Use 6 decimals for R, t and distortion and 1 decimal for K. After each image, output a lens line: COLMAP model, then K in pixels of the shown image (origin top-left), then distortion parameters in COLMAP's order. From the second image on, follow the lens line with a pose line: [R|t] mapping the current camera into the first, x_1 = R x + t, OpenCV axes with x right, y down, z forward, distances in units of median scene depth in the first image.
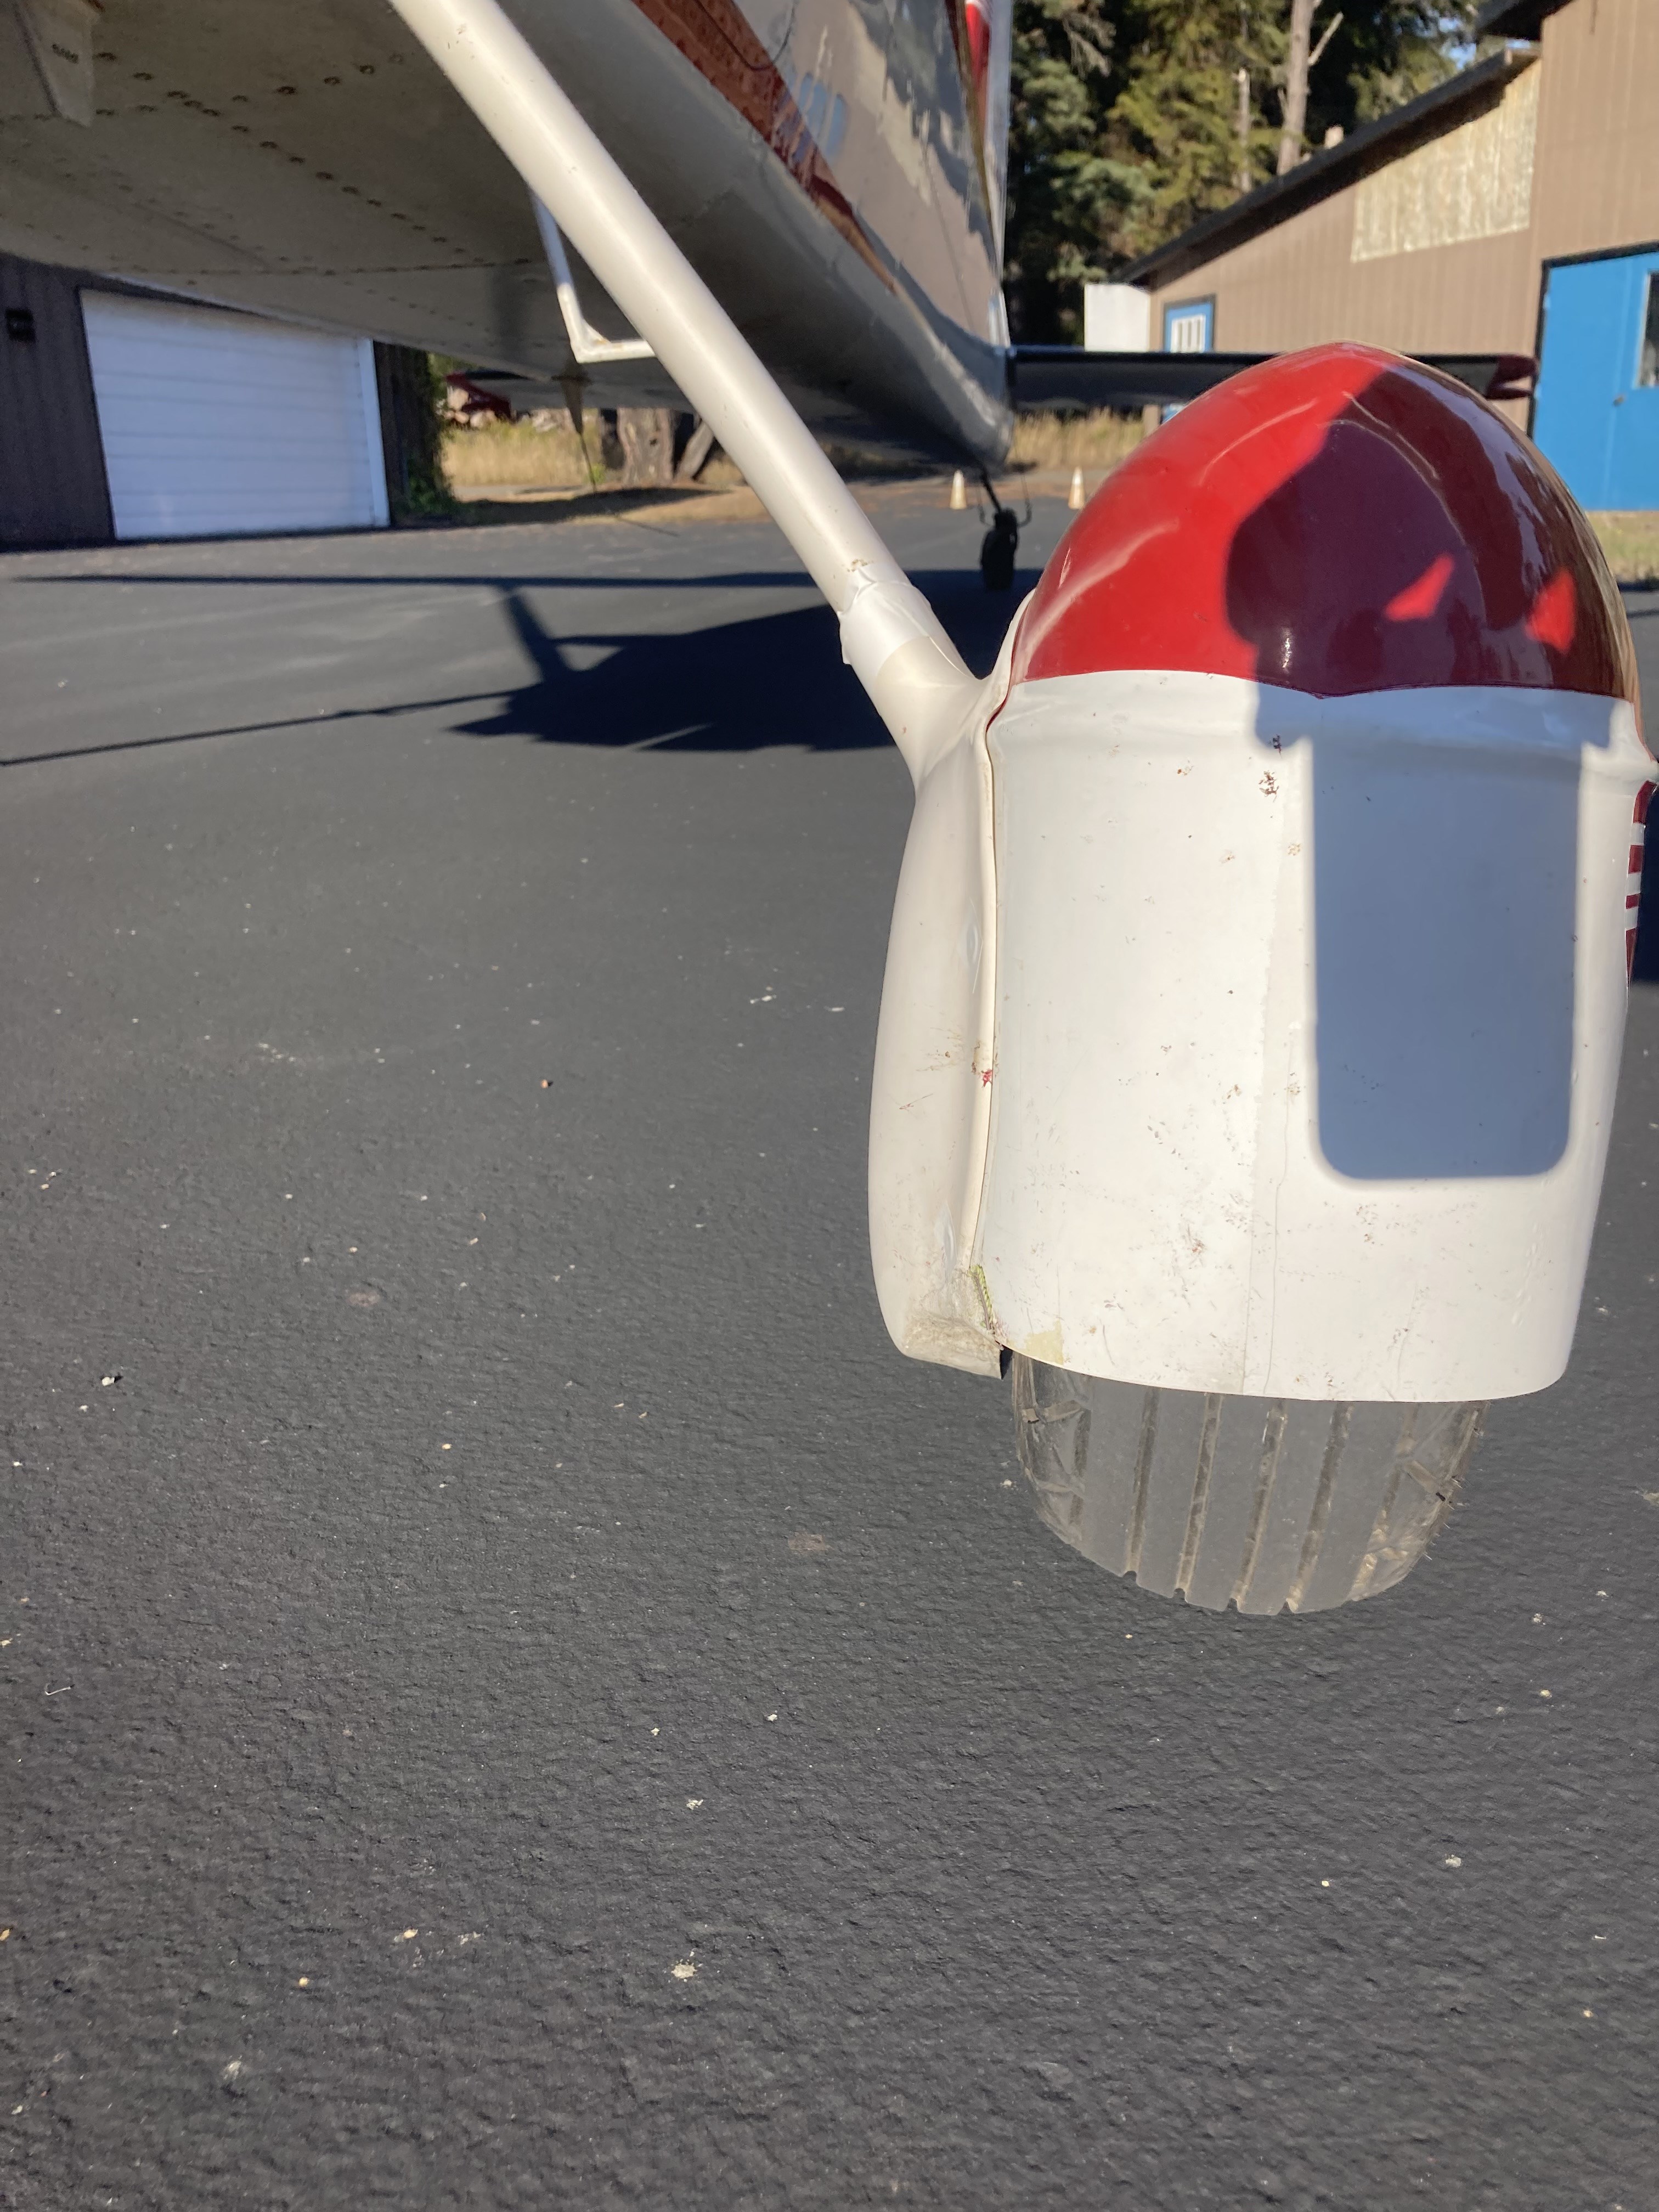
lens RADIAL K [[1825.1, 0, 846.9], [0, 1825.1, 1115.0], [0, 0, 1]] dist [0.030885, -0.033822]
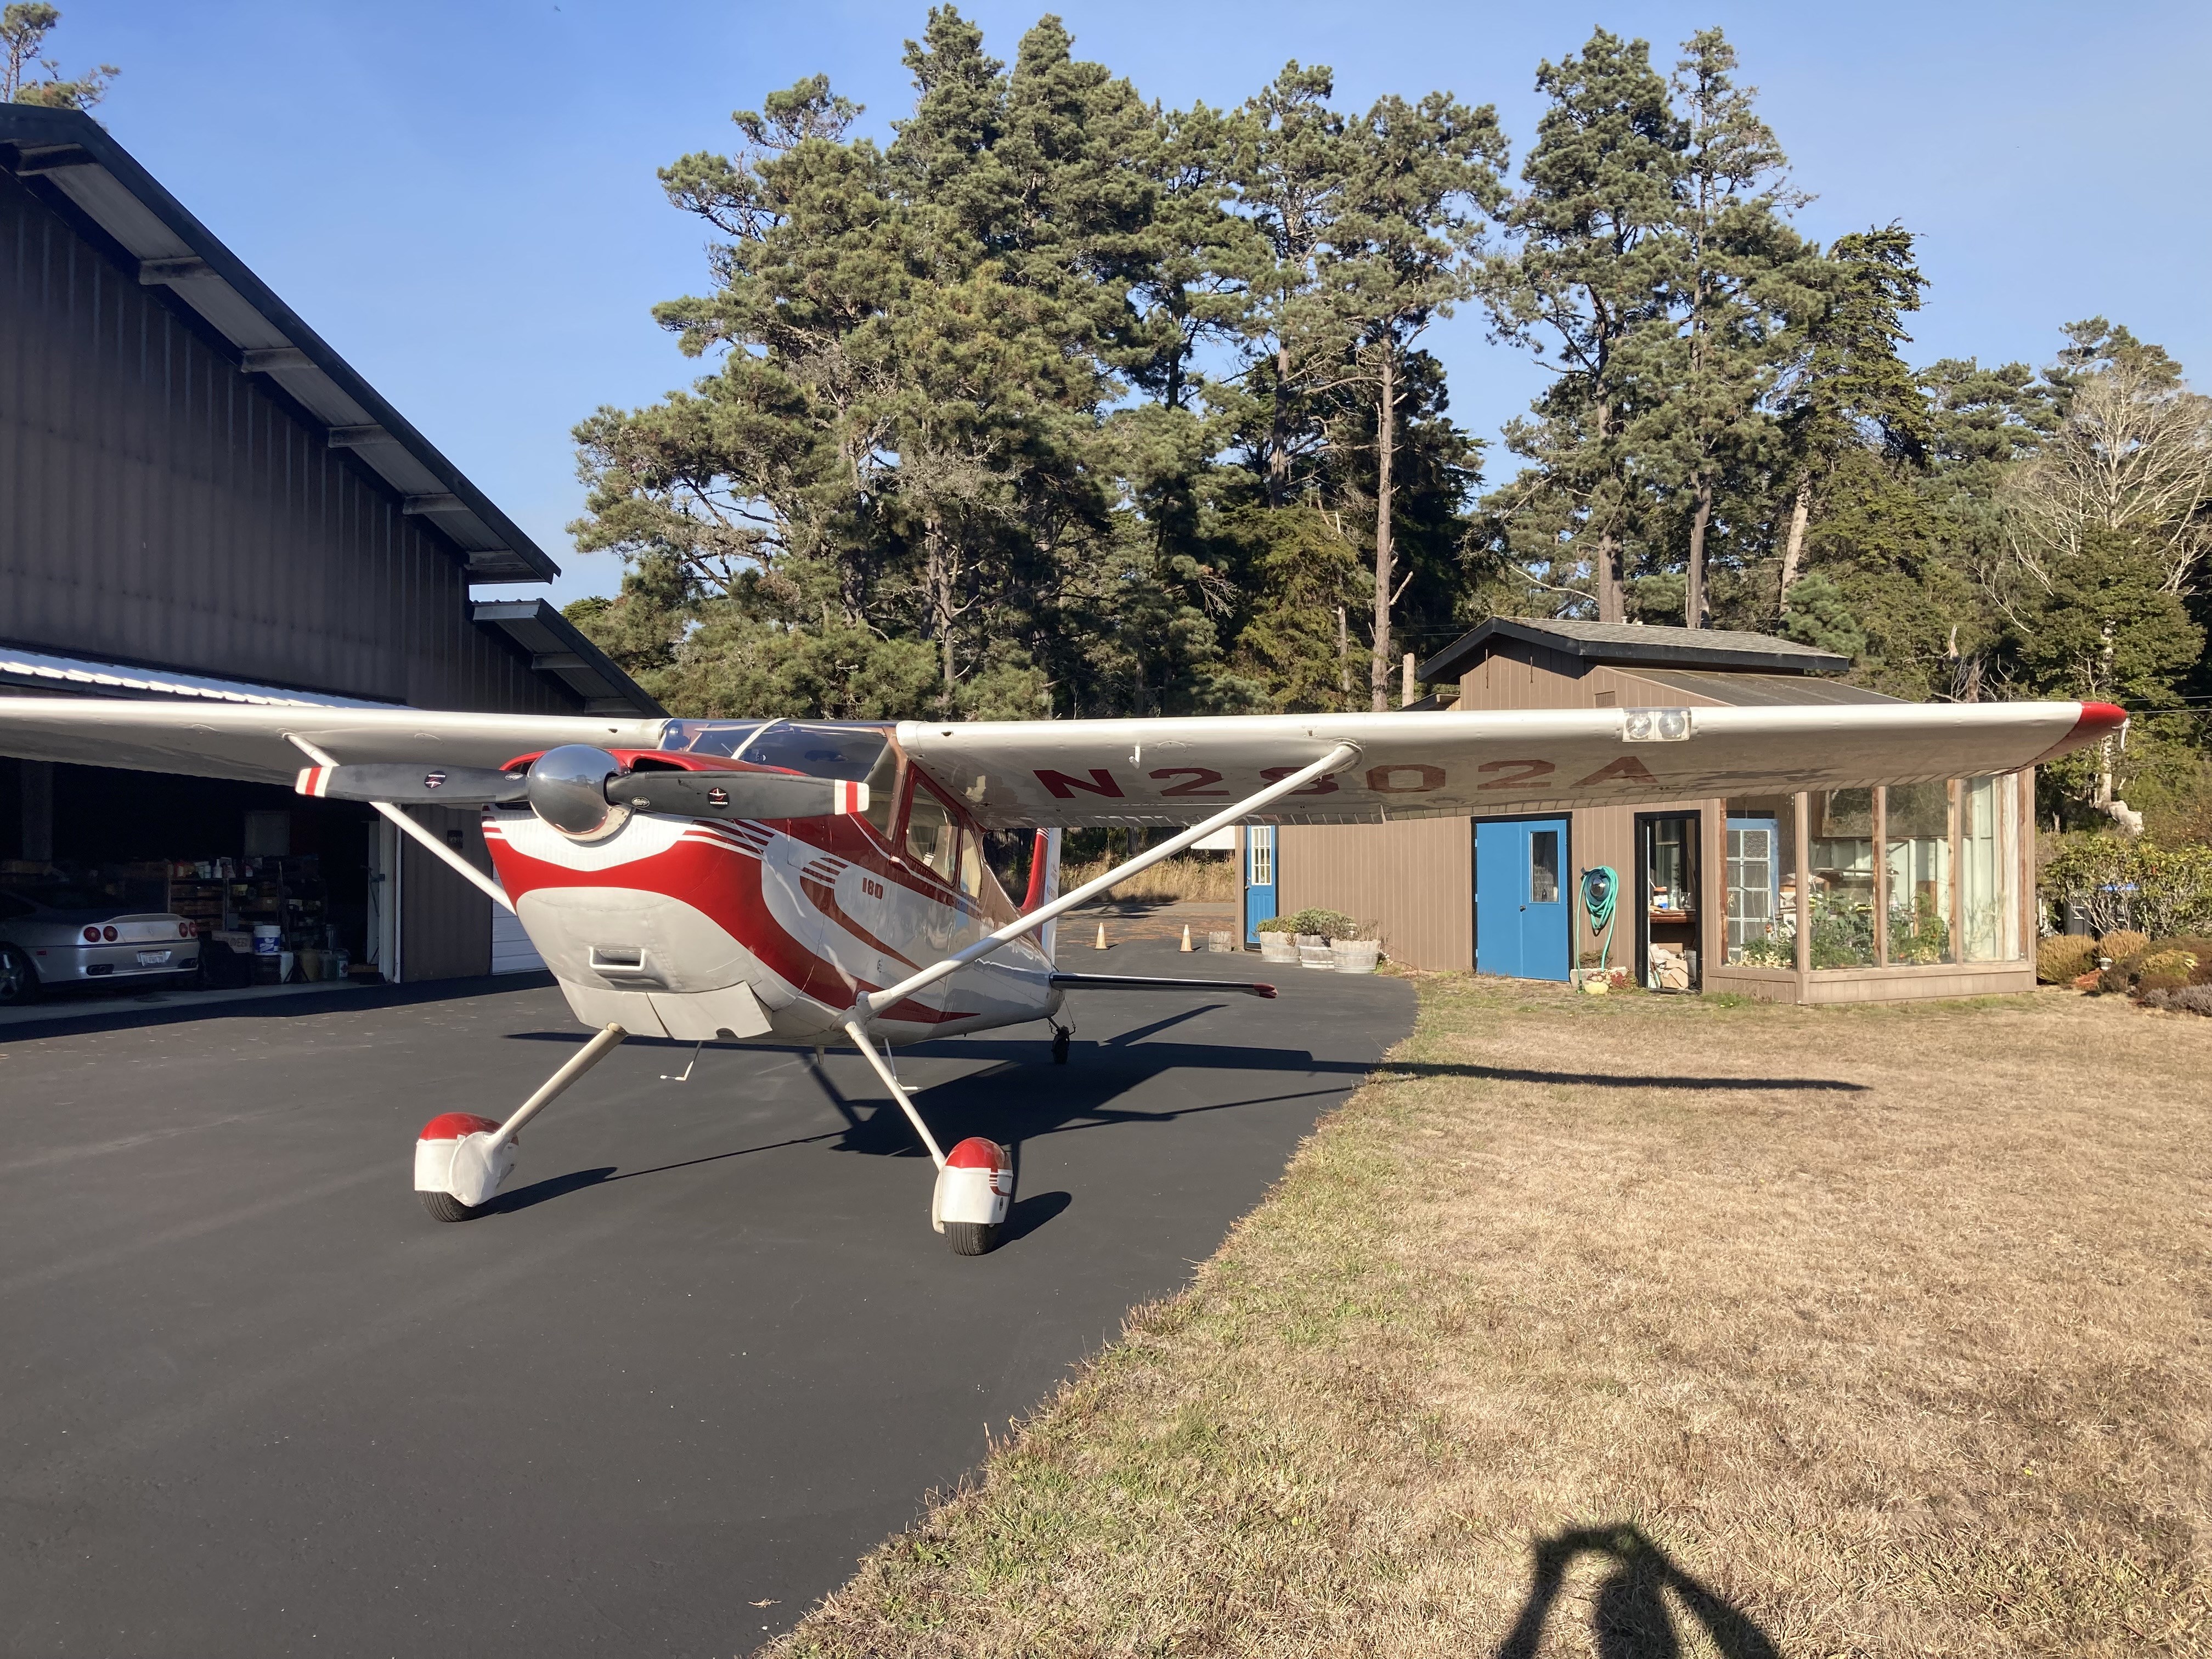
lens RADIAL K [[1825.1, 0, 1140.6], [0, 1825.1, 872.8], [0, 0, 1]] dist [0.030885, -0.033822]
pose [[0.998491, 0.017206, 0.052156, 0.010960], [0.000509, 0.946722, -0.322051, 0.027176], [-0.054919, 0.321591, 0.945285, -0.165629]]
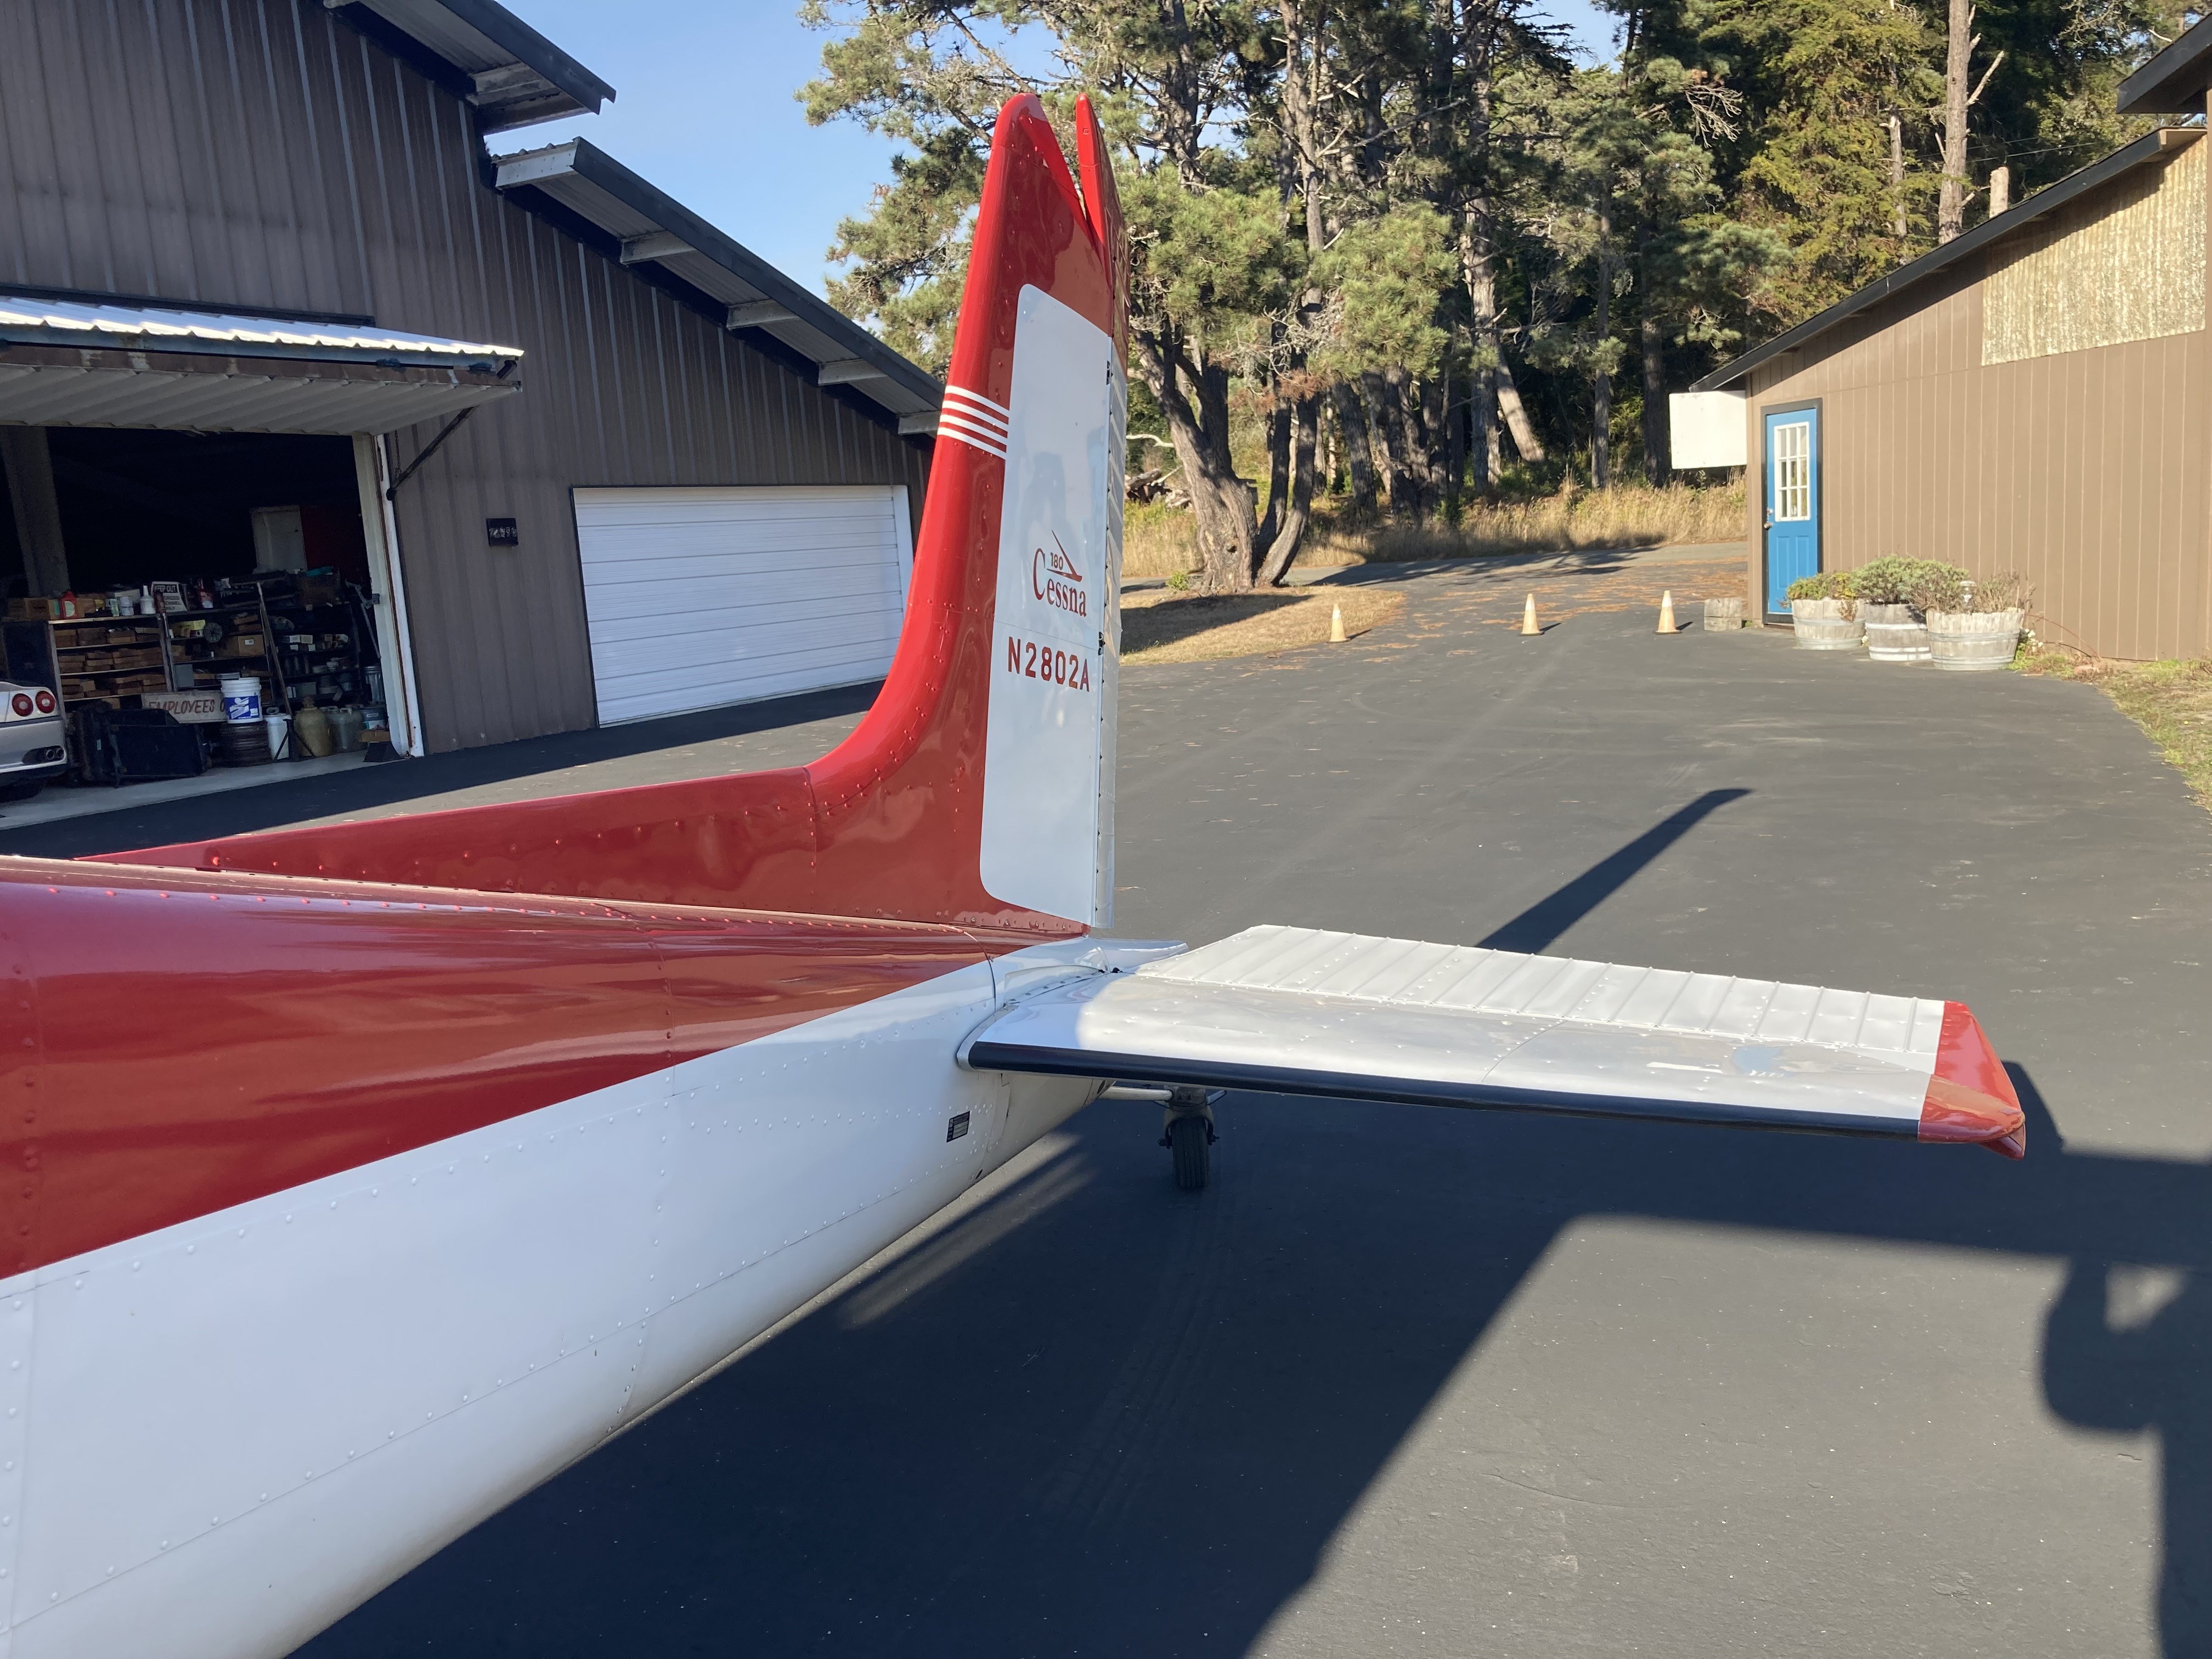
lens RADIAL K [[1825.1, 0, 1101.3], [0, 1825.1, 814.7], [0, 0, 1]] dist [0.030885, -0.033822]
pose [[0.973428, -0.009467, -0.228797, 0.034448], [-0.028581, 0.986309, -0.162409, -0.053929], [0.227202, 0.164633, 0.959831, 0.064661]]
